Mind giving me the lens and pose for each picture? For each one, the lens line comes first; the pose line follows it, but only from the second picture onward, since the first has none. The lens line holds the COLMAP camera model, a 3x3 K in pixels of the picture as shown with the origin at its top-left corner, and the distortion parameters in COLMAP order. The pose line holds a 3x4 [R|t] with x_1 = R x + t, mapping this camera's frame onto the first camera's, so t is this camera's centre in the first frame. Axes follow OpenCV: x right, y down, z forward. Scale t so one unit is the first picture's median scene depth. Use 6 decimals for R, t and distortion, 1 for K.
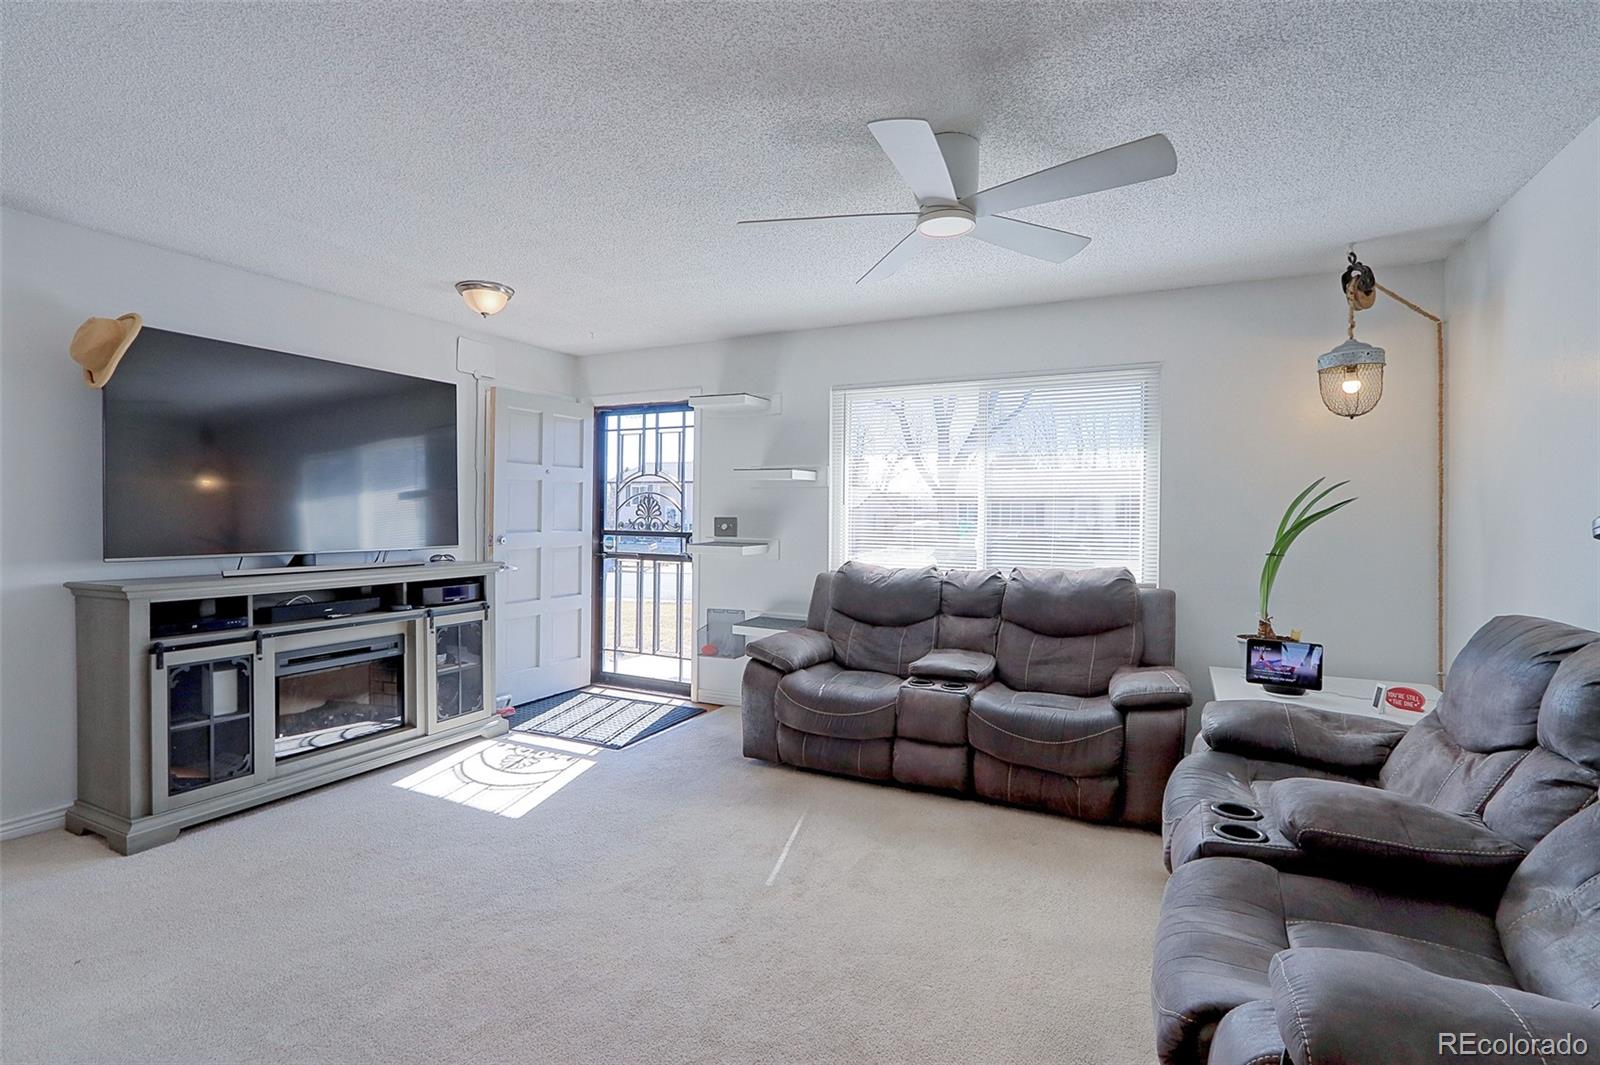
lens RADIAL K [[767.6, 0, 764.6], [0, 767.6, 512.6], [0, 0, 1]] dist [-0.000051, 0.000059]
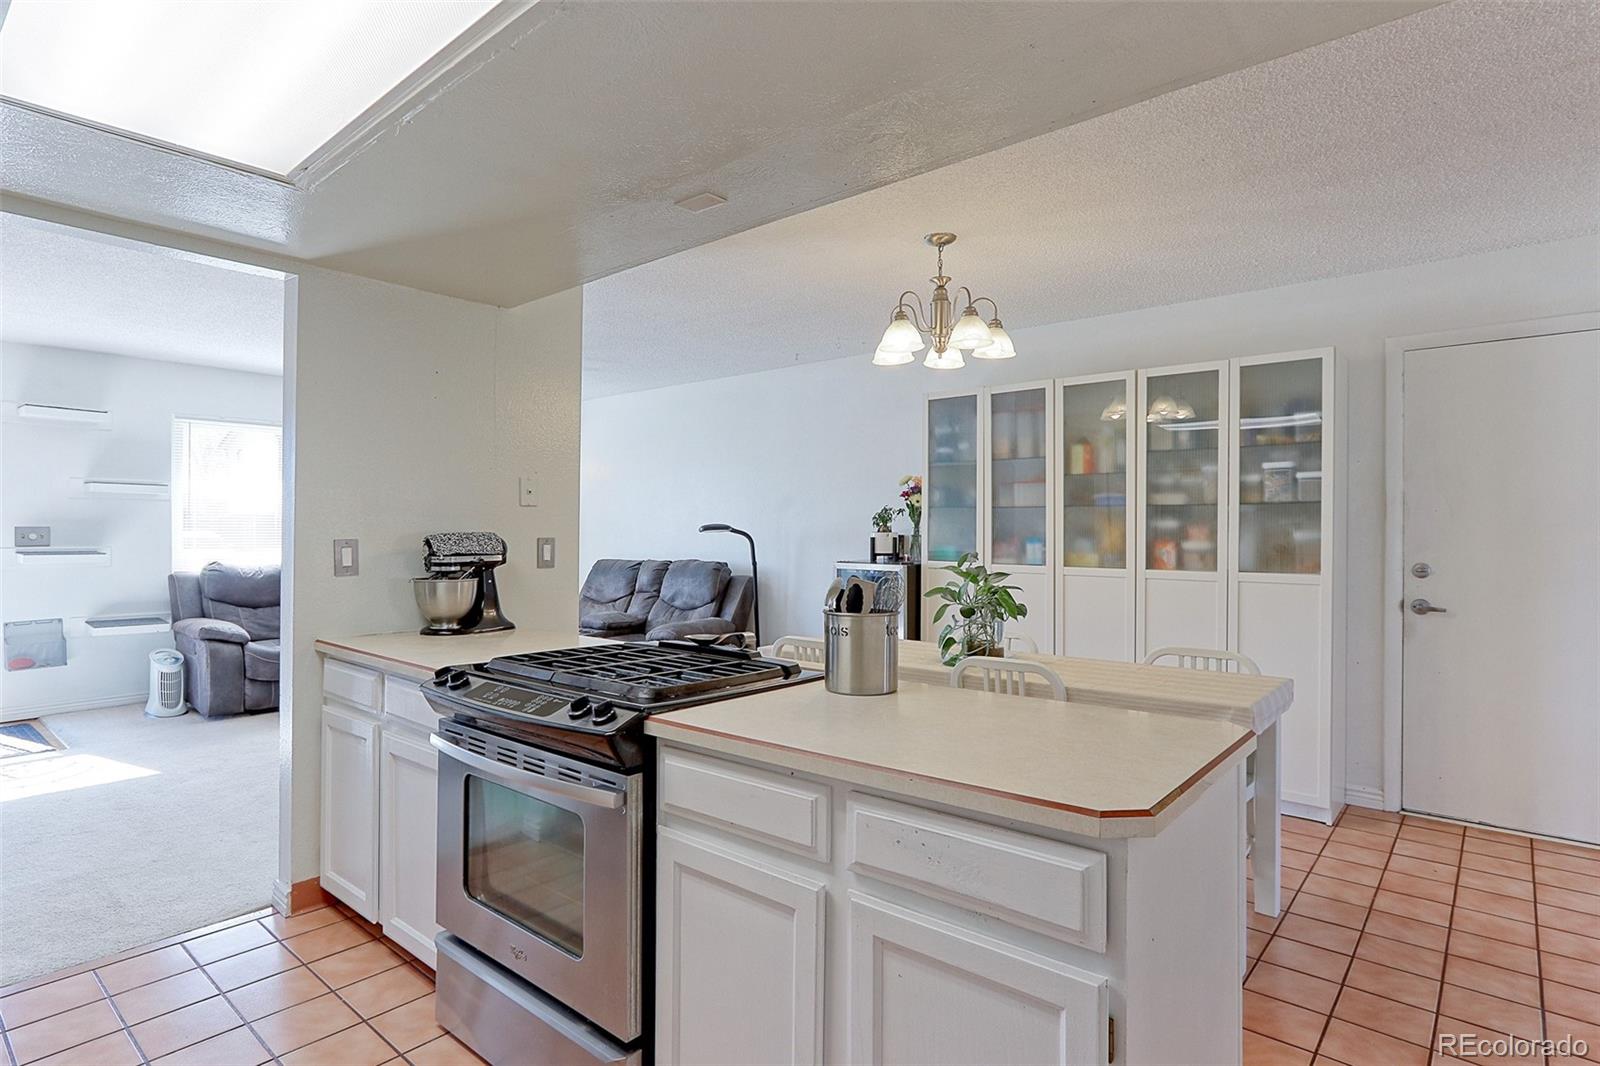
lens RADIAL K [[829.2, 0, 800.0], [0, 829.2, 533.0], [0, 0, 1]] dist [-0.030607, 0.000328]
pose [[0.215500, -0.012817, 0.976420, -0.919459], [-0.009498, 0.999839, 0.015220, -0.012036], [-0.976458, -0.012554, 0.215344, -0.198215]]
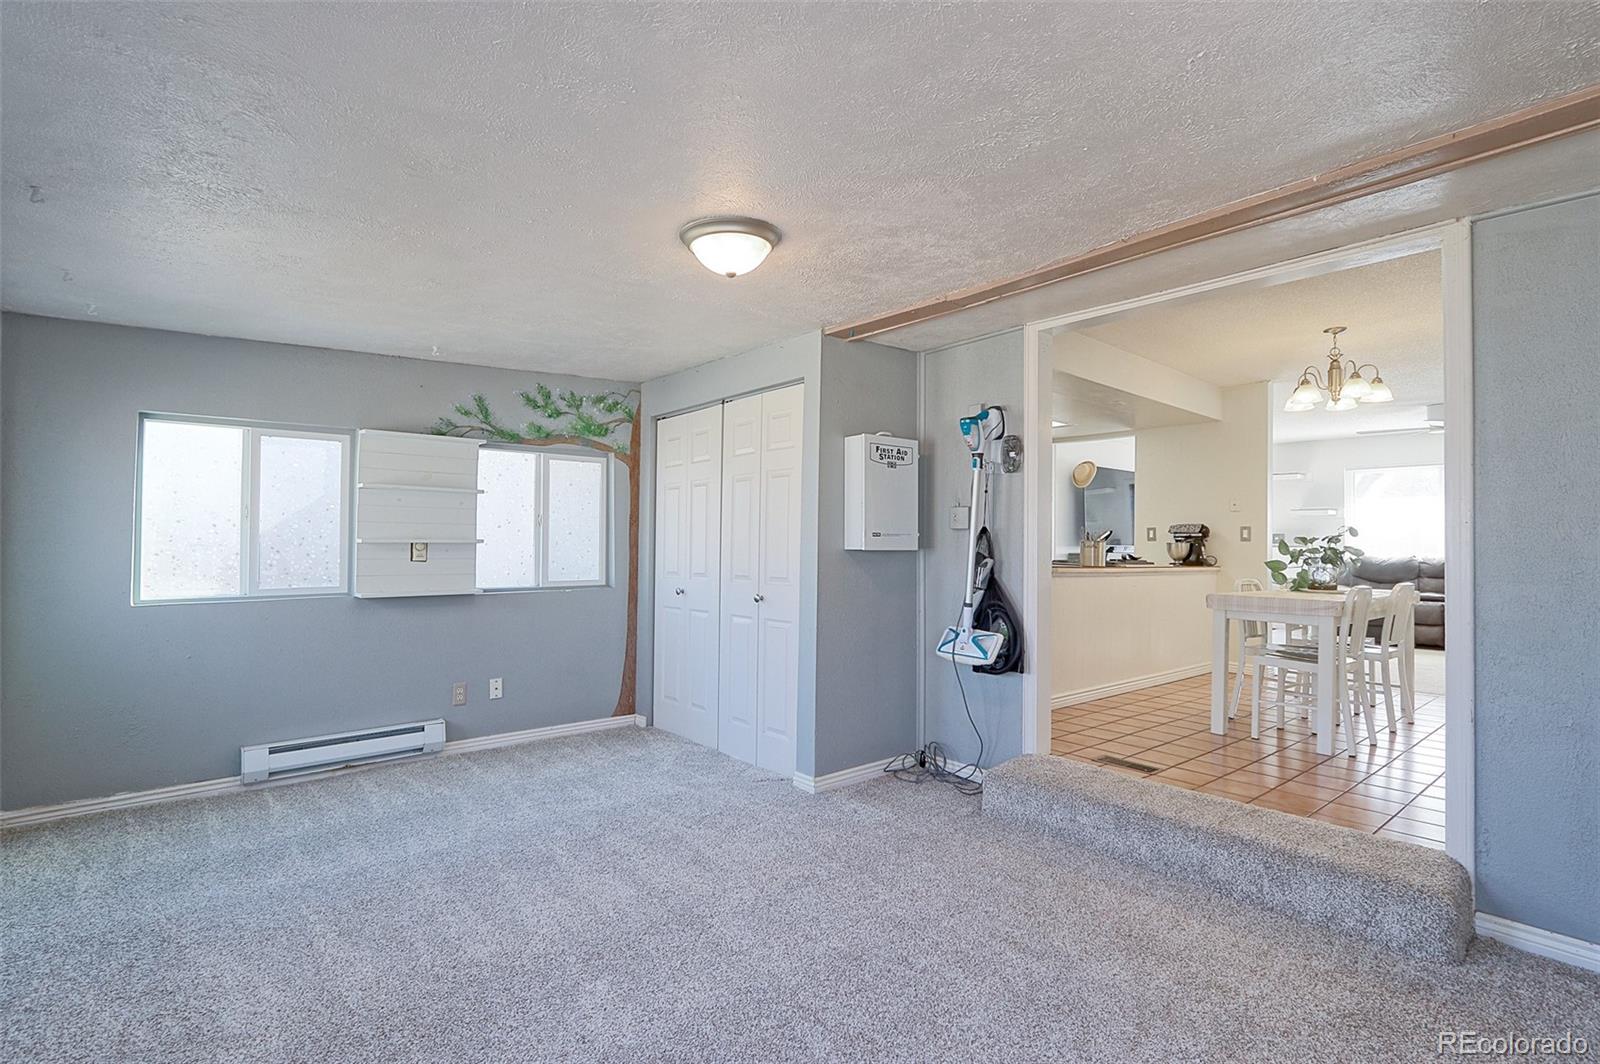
lens RADIAL K [[732.8, 0, 800.0], [0, 732.8, 532.0], [0, 0, 1]] dist [-0.013314, 0.000335]
pose [[0.924256, -0.004328, -0.381749, -0.510940], [-0.001746, 0.999877, -0.015563, 0.035661], [0.381770, 0.015051, 0.924135, -1.311234]]
